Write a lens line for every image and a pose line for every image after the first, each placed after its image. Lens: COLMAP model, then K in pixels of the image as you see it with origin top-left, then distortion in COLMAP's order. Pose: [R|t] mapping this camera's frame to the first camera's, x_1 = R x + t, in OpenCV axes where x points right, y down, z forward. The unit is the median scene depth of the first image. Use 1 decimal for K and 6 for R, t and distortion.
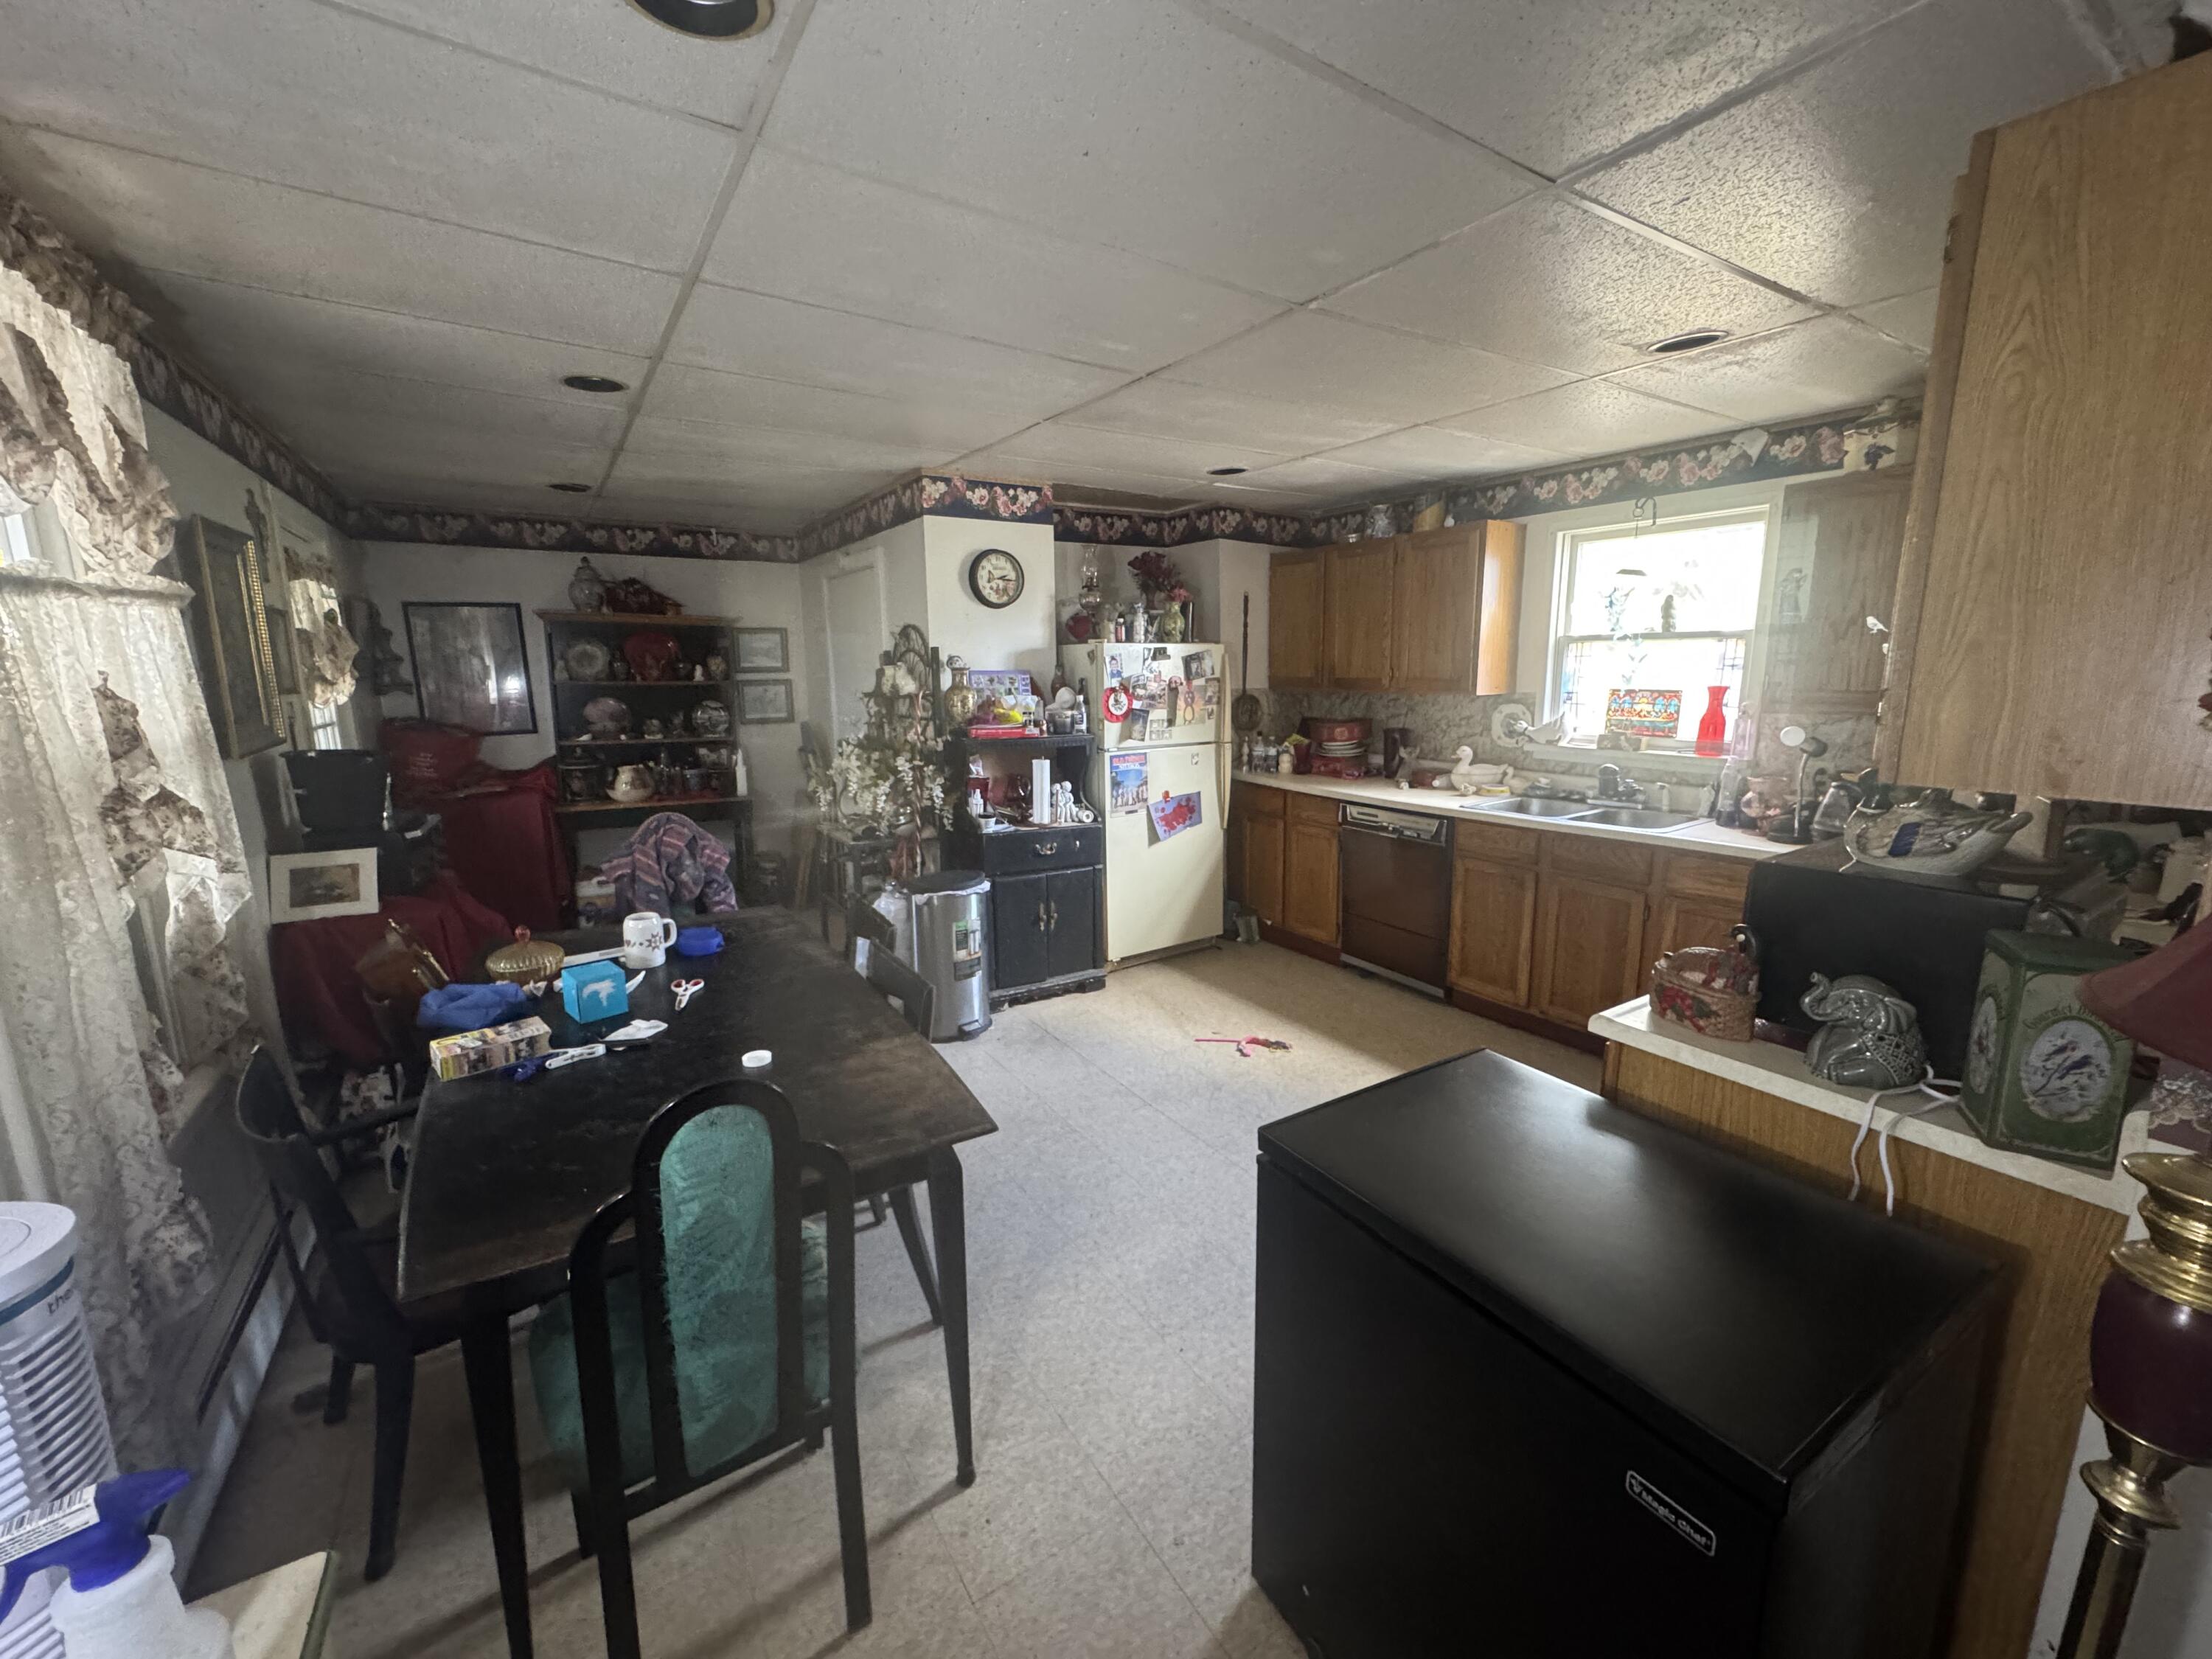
lens RADIAL K [[884.0, 0, 1105.0], [0, 884.0, 826.3], [0, 0, 1]] dist [-0.002601, 0.000710]
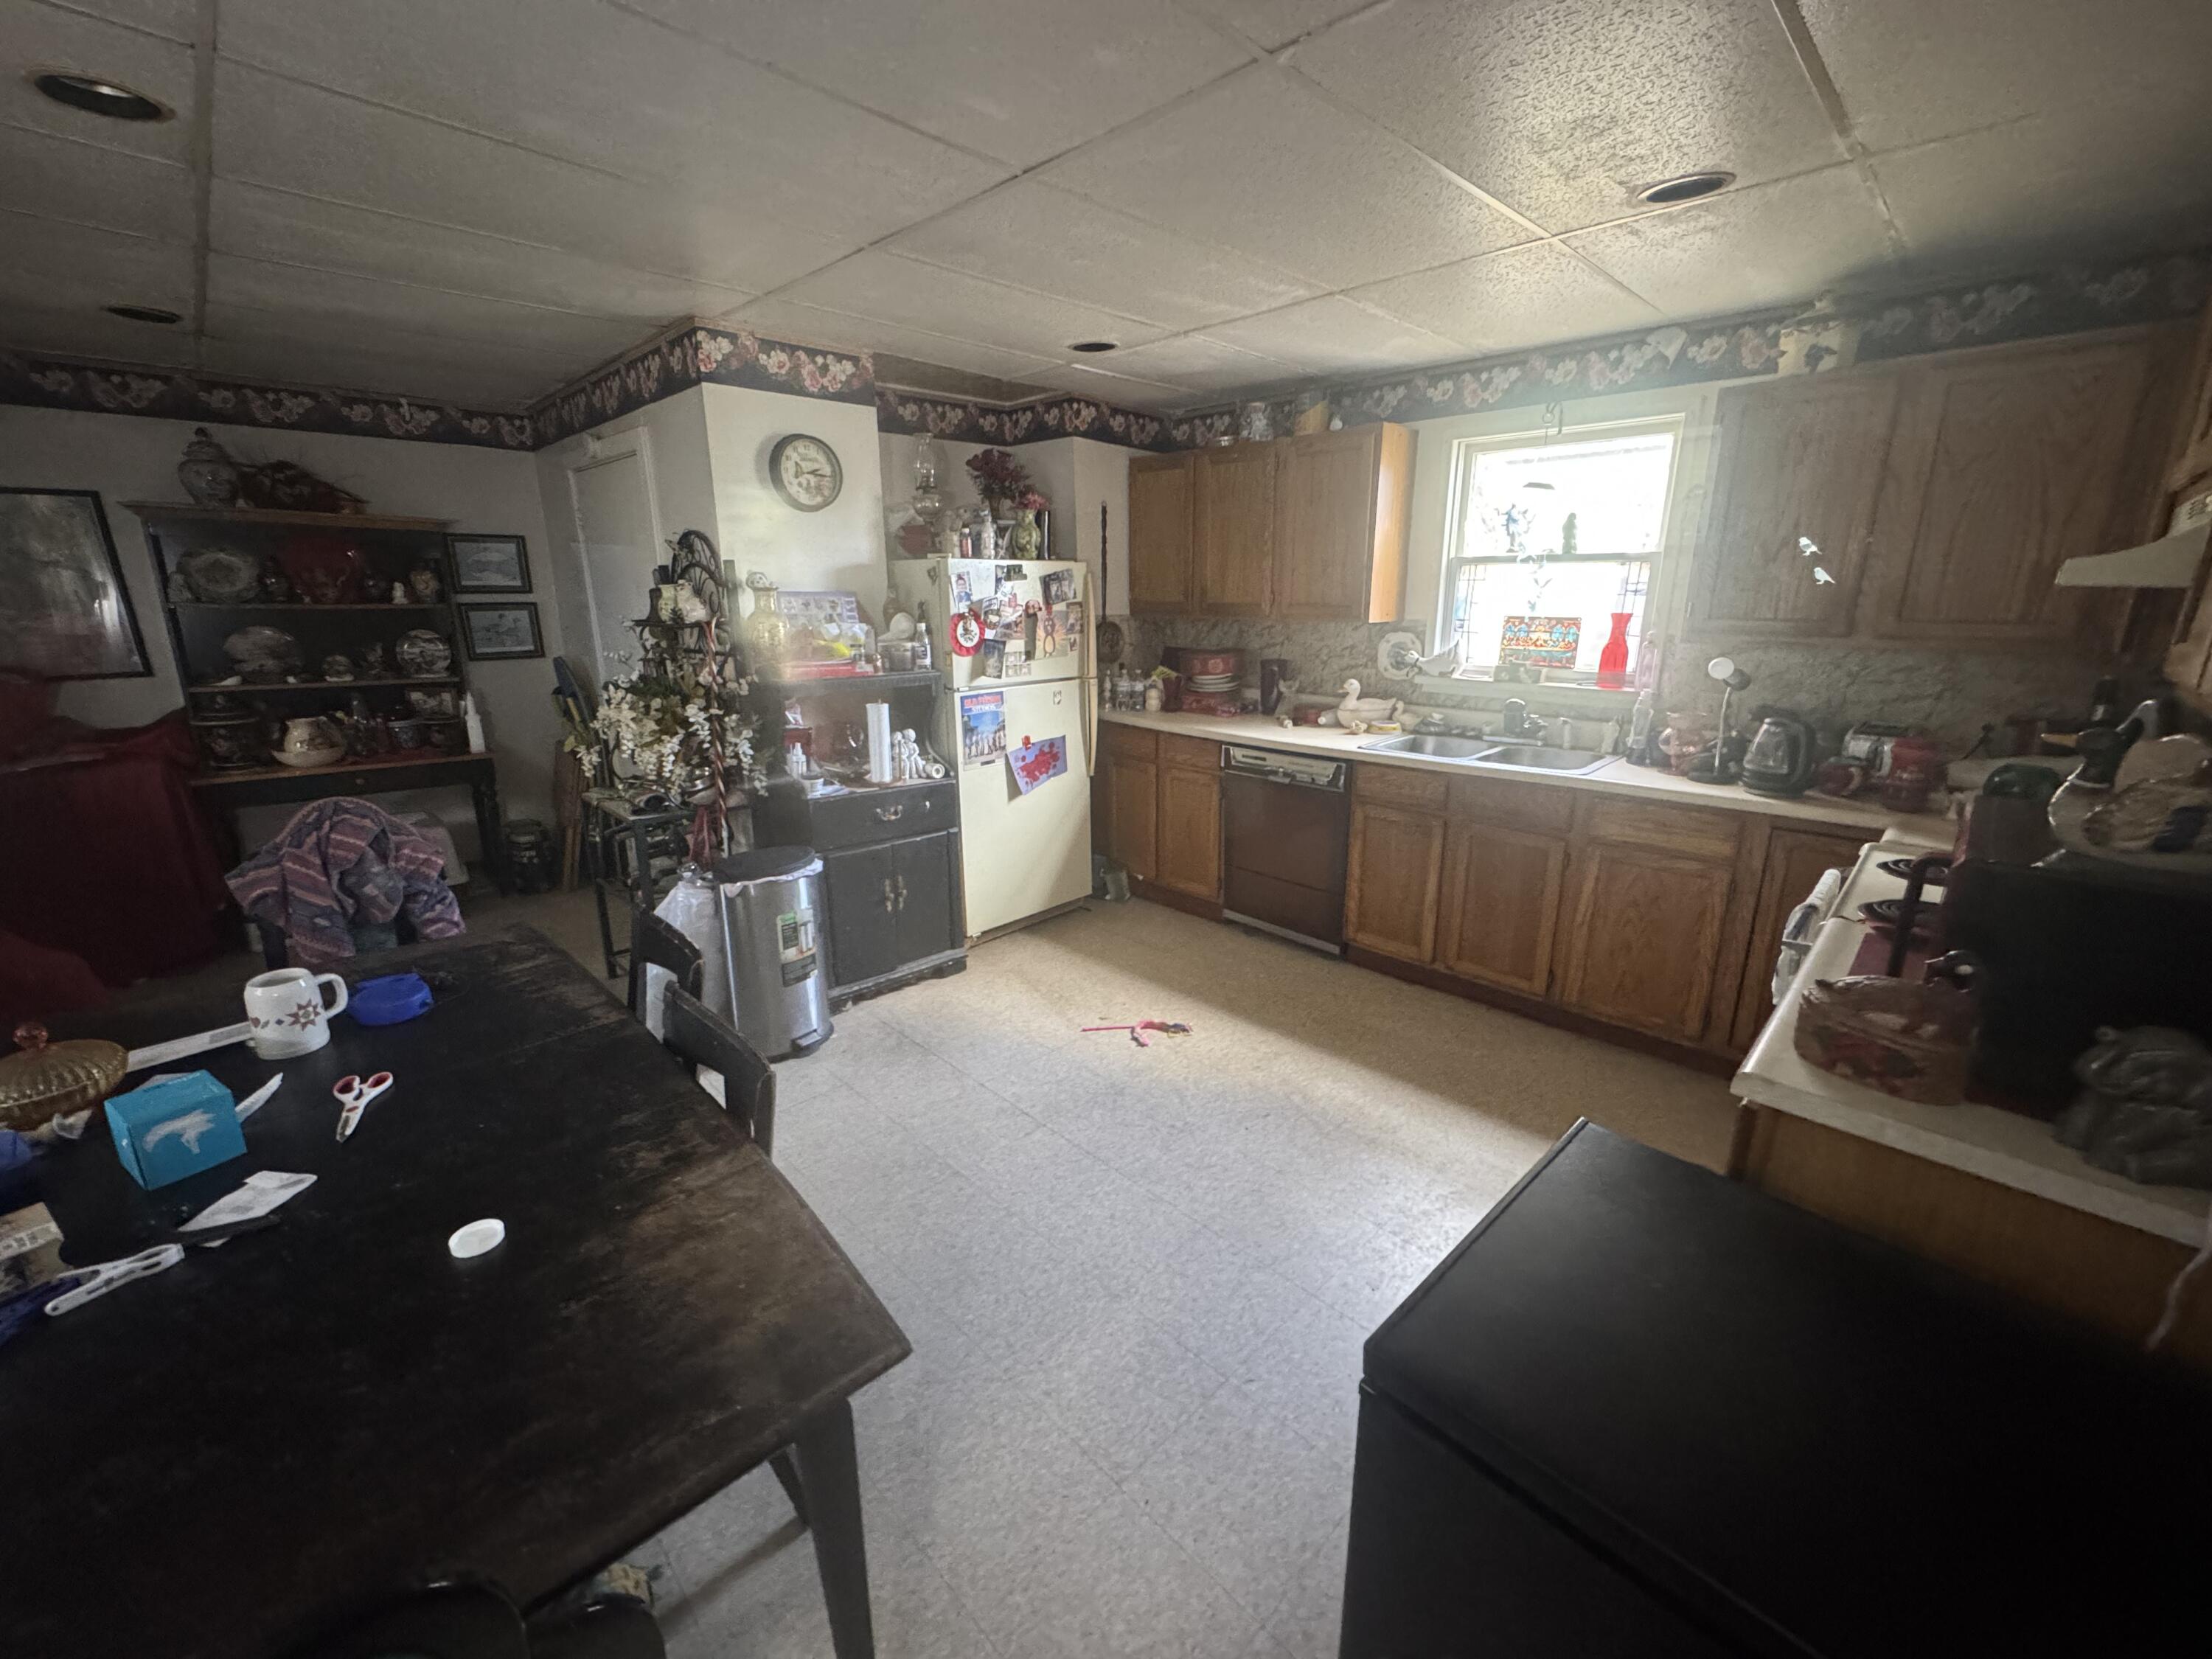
lens RADIAL K [[884.0, 0, 1105.0], [0, 884.0, 826.3], [0, 0, 1]] dist [-0.002601, 0.000710]
pose [[0.978141, -0.047238, 0.202507, -0.037275], [0.030585, 0.995946, 0.084592, -0.025356], [-0.205682, -0.076549, 0.975620, 0.155655]]
